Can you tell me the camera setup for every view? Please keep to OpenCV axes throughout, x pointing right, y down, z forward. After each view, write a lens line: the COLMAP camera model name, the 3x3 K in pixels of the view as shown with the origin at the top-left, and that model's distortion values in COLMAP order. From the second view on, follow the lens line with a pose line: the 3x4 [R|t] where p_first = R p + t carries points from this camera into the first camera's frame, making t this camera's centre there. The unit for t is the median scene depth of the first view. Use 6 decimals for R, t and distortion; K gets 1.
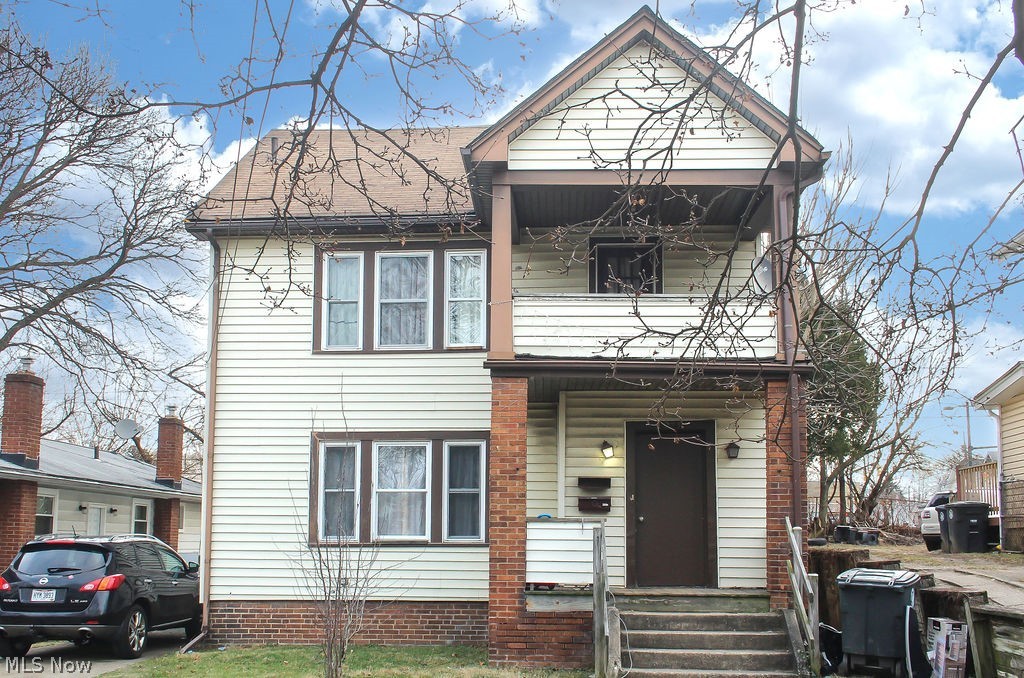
lens RADIAL K [[1058.3, 0, 510.2], [0, 1058.3, 438.7], [0, 0, 1]] dist [0.025417, 0.000000]
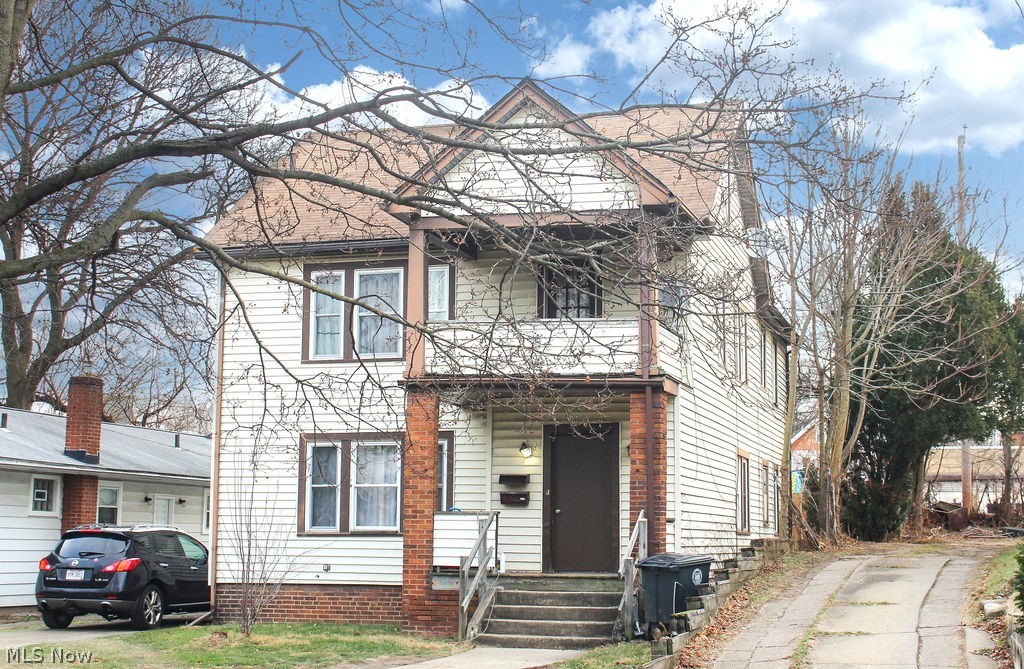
lens RADIAL K [[1528.1, 0, 512.5], [0, 1528.1, 333.8], [0, 0, 1]] dist [-0.017637, 0.000000]
pose [[0.975730, -0.026733, -0.217340, 0.431680], [0.018880, 0.999095, -0.038127, -0.051283], [0.218162, 0.033098, 0.975351, -0.594383]]
